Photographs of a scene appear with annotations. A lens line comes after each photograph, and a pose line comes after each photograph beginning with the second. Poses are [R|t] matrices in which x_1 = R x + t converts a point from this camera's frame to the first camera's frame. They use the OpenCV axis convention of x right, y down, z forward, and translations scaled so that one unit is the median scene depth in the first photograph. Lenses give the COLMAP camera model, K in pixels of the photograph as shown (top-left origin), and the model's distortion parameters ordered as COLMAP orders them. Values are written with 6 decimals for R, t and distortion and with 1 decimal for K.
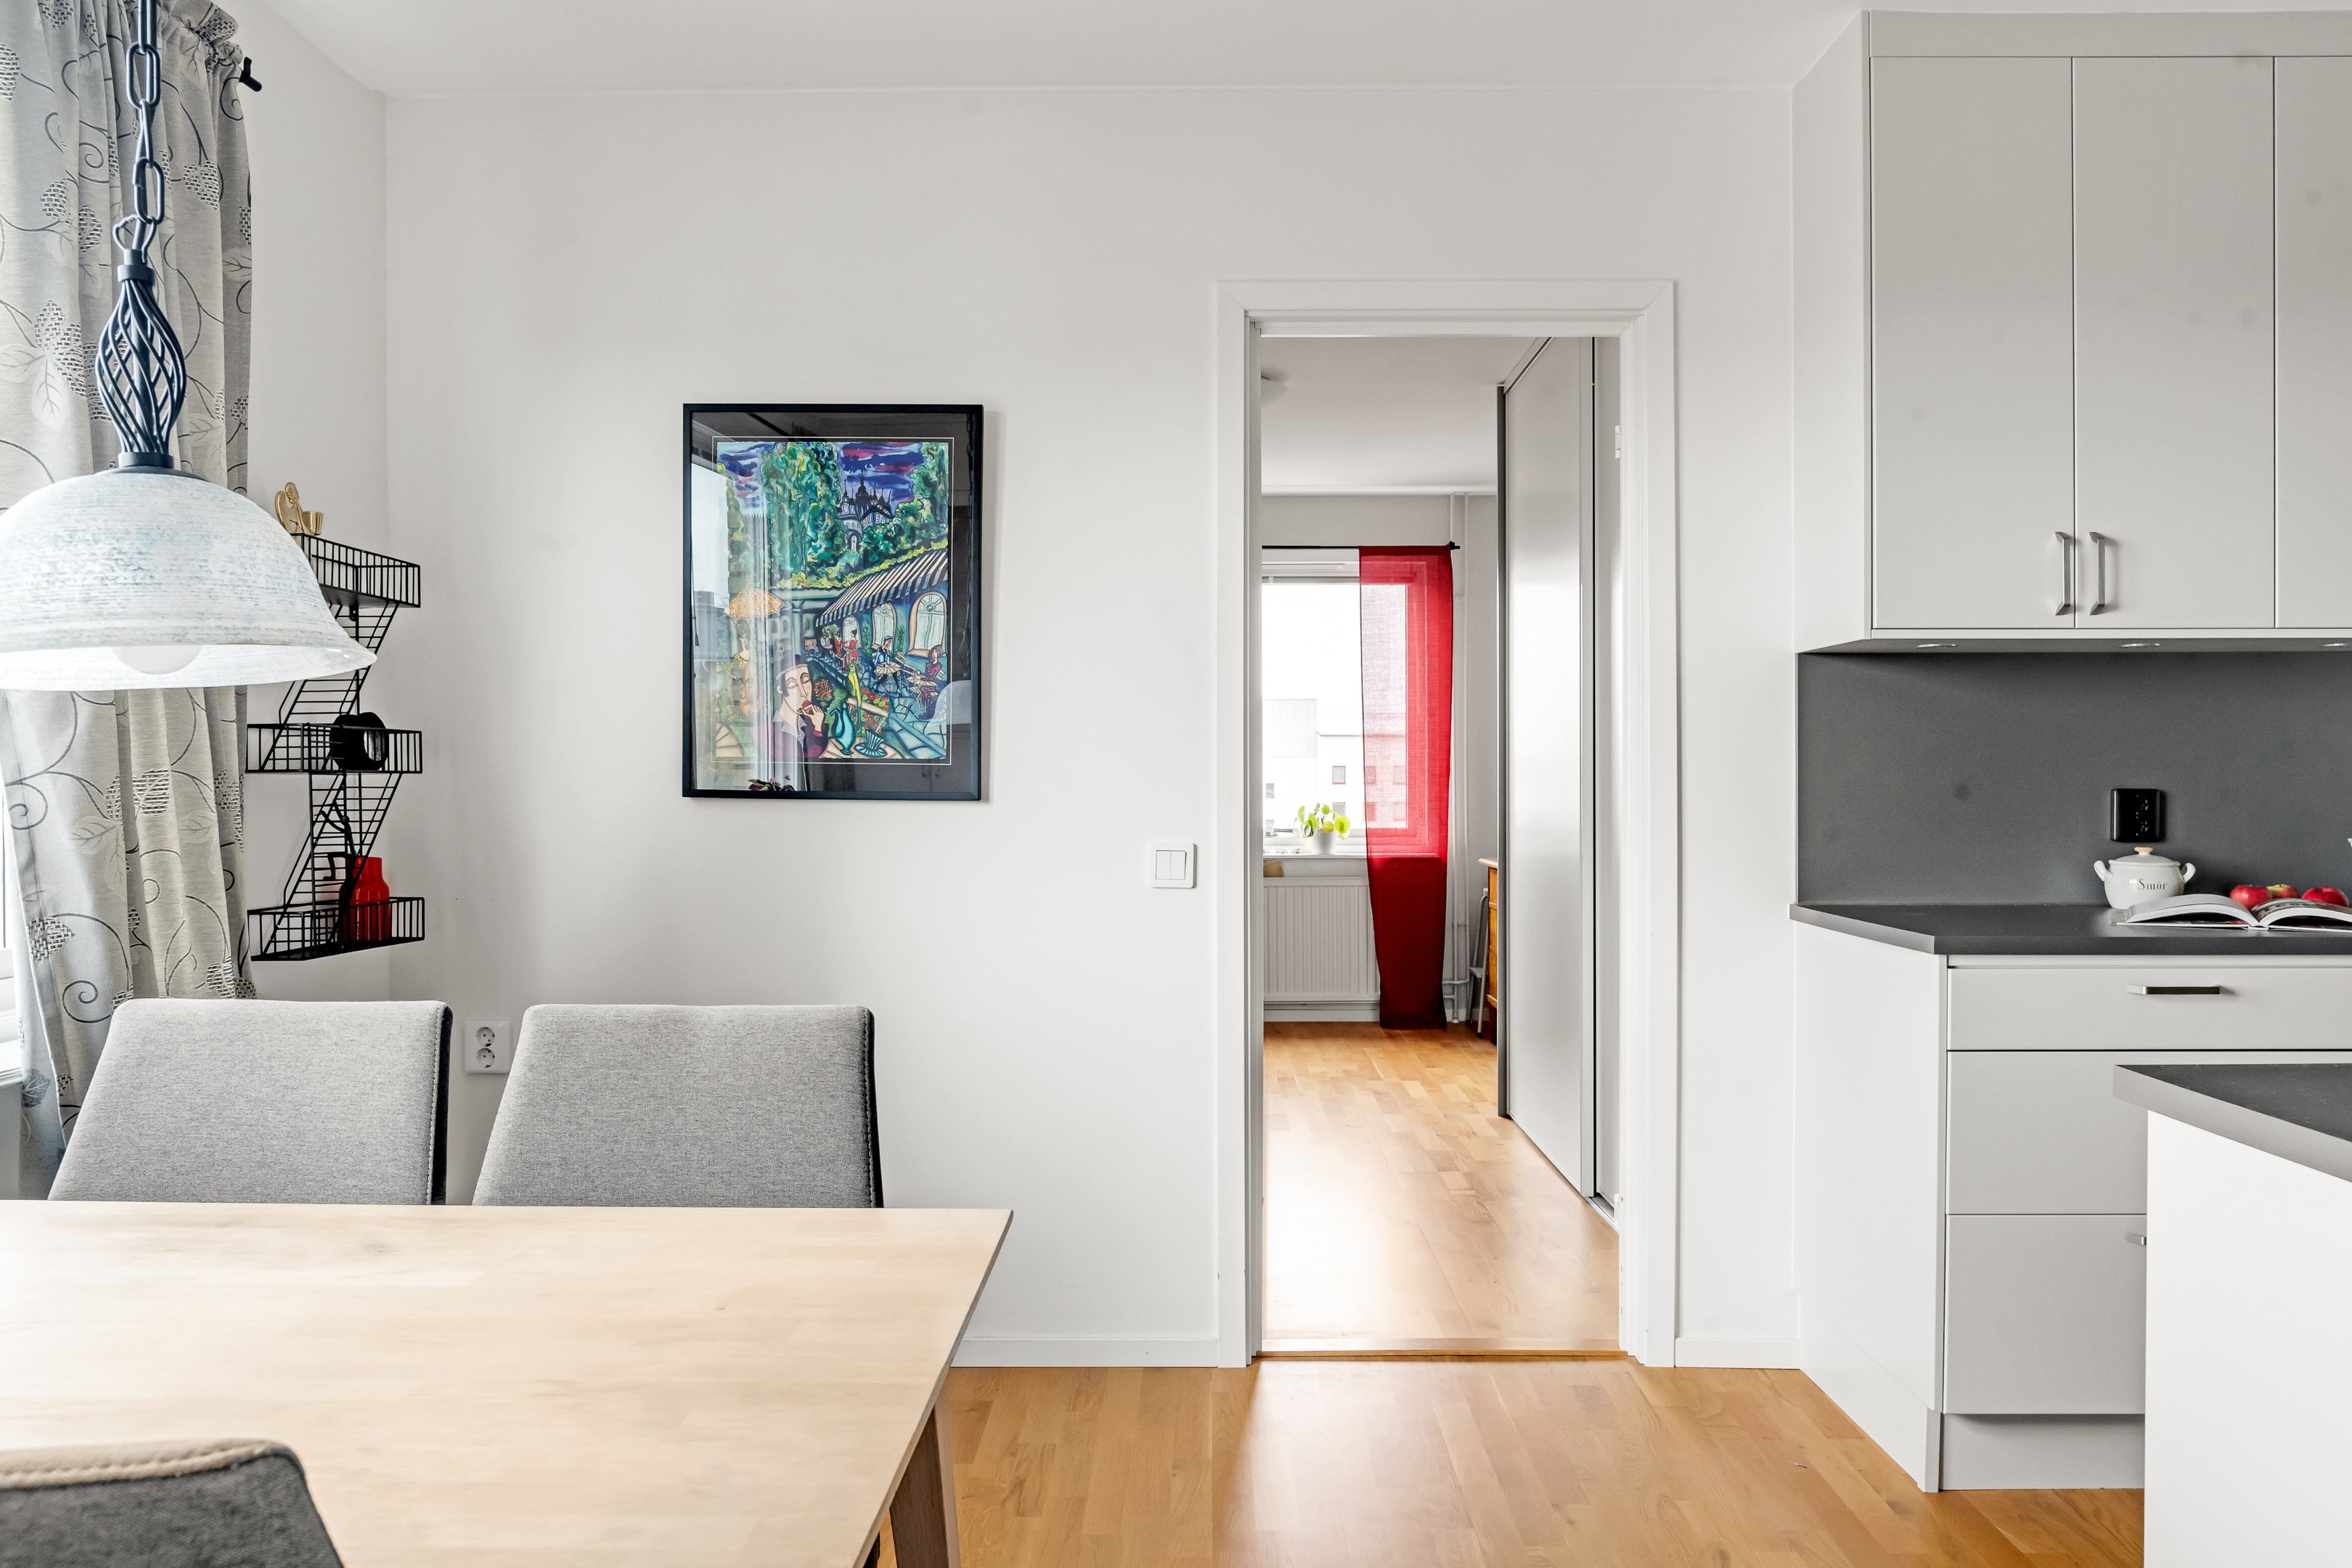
lens RADIAL K [[1547.5, 0, 1176.5], [0, 1547.5, 775.4], [0, 0, 1]] dist [-0.025686, -0.001489]
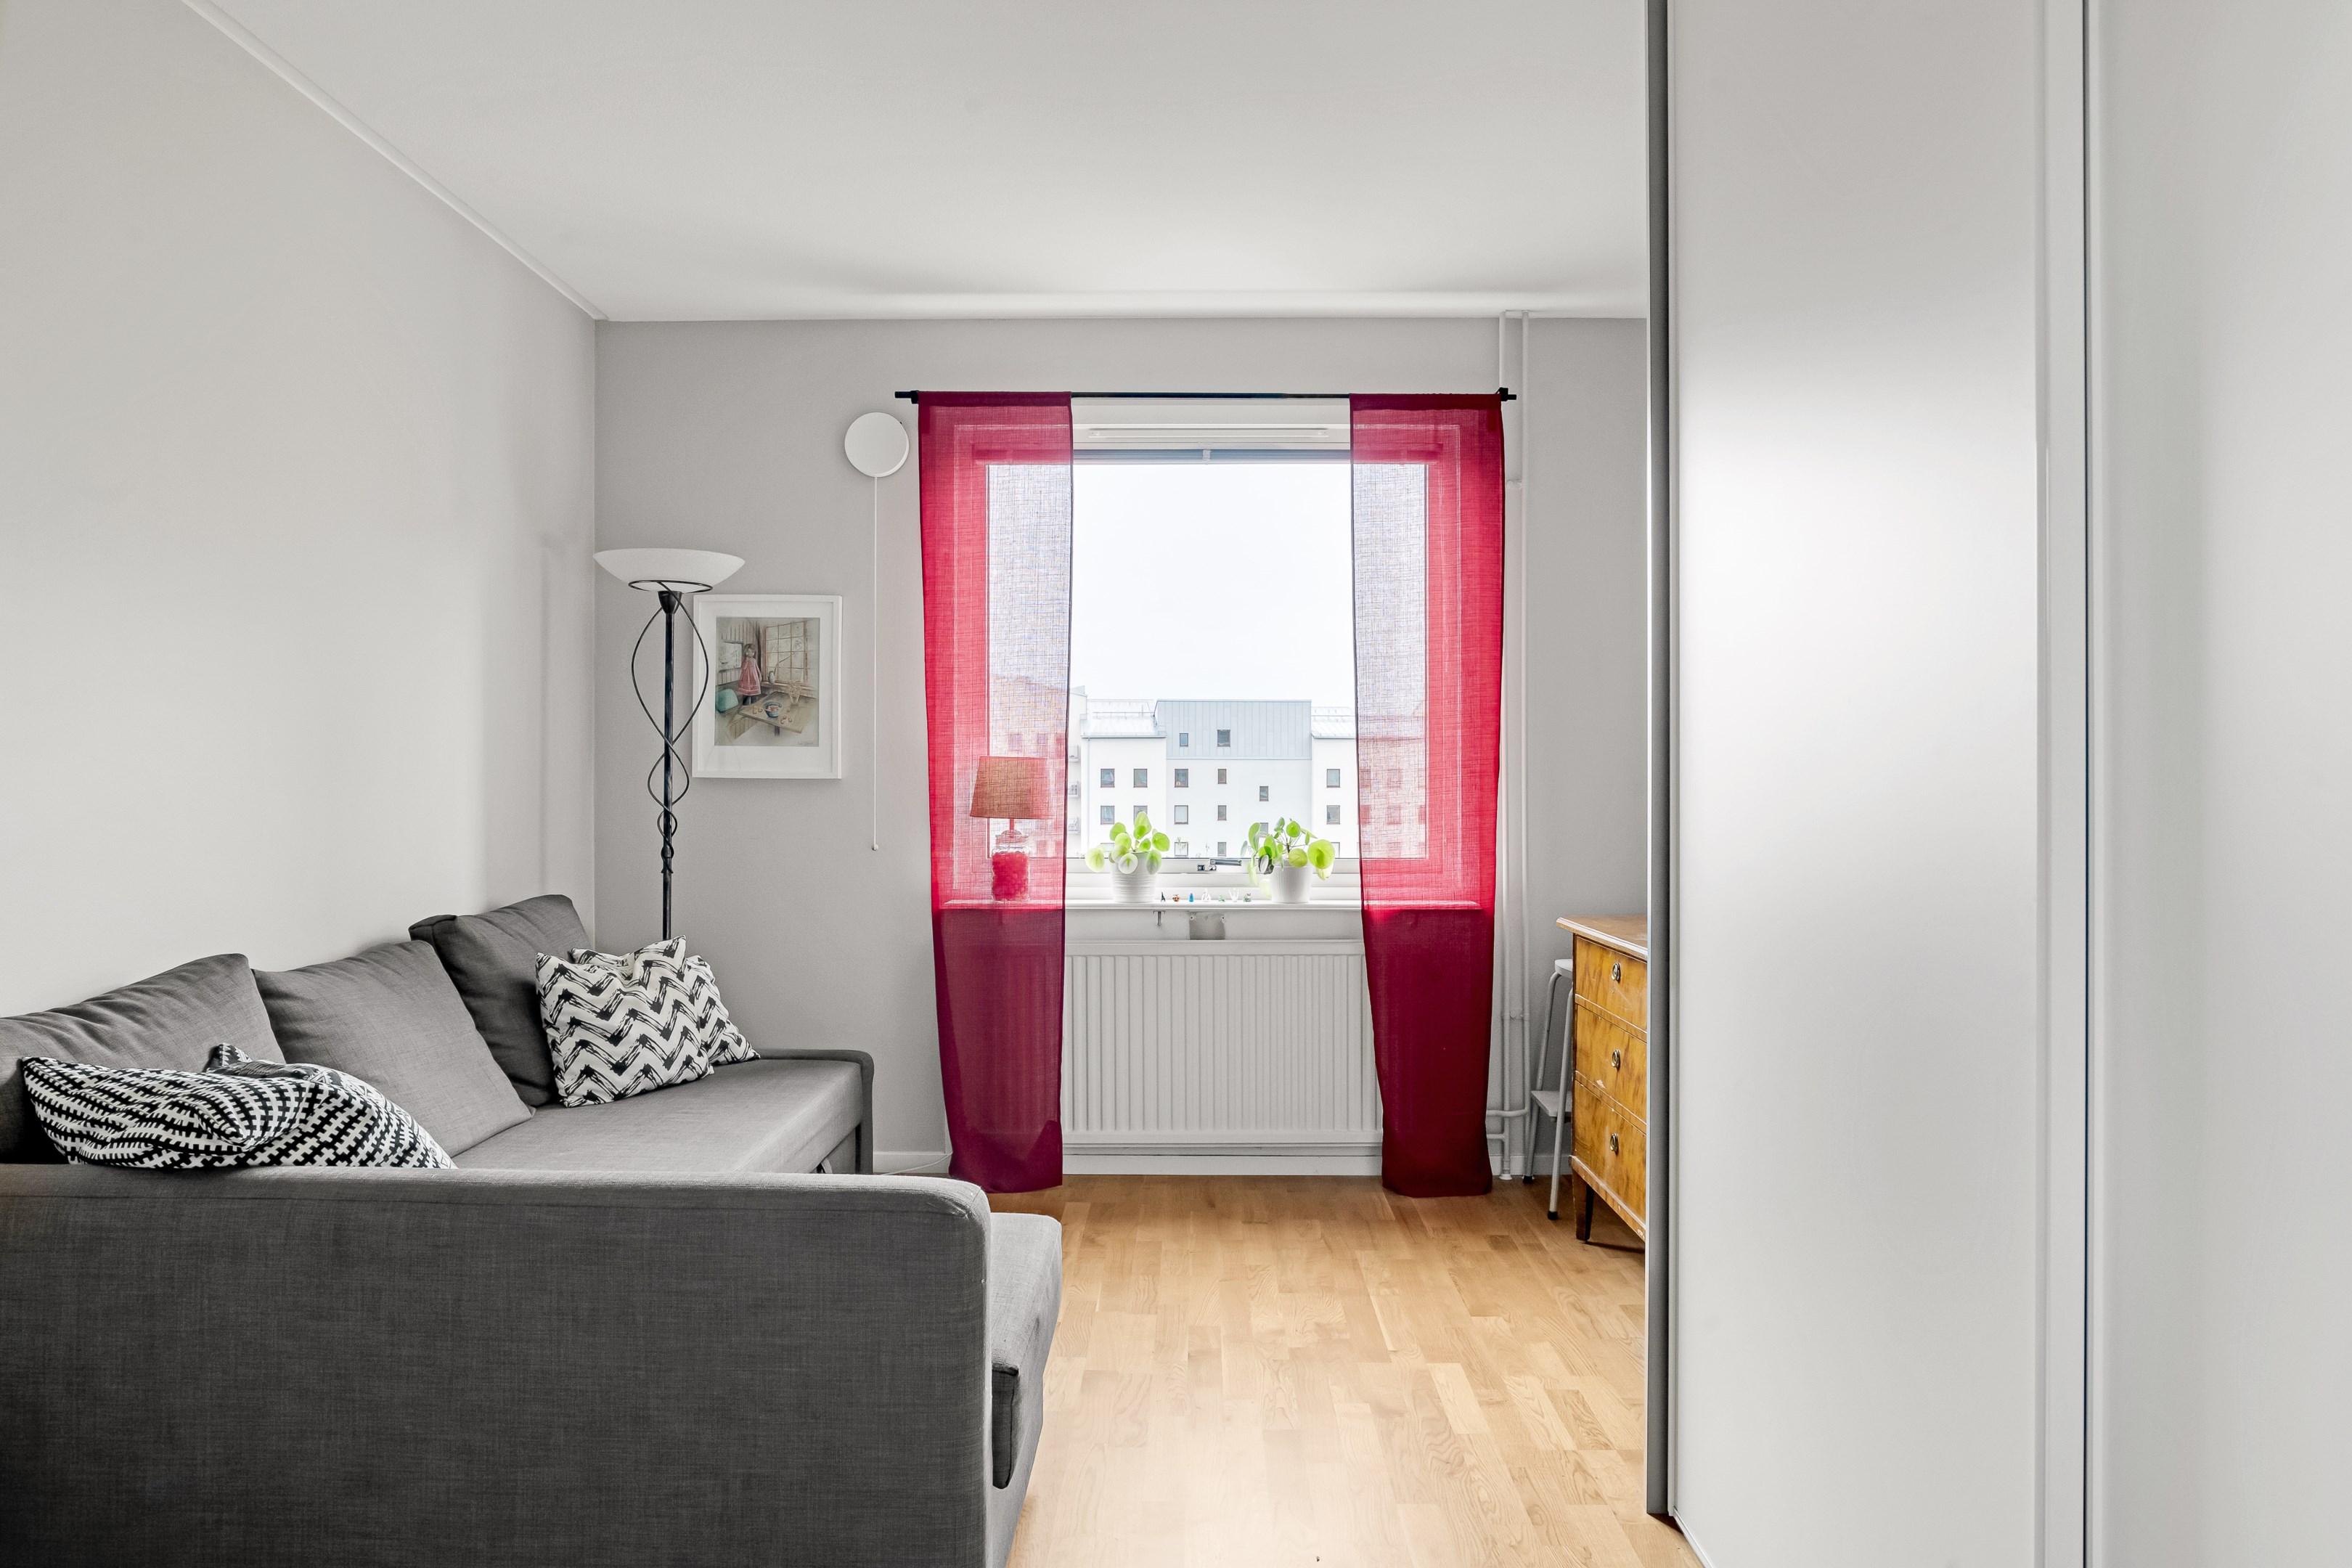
lens RADIAL K [[1547.5, 0, 1176.5], [0, 1547.5, 775.4], [0, 0, 1]] dist [-0.025686, -0.001489]
pose [[0.999989, 0.002407, 0.004004, 0.048008], [-0.002400, 0.999996, -0.001642, 0.002070], [-0.004008, 0.001632, 0.999991, 0.394022]]
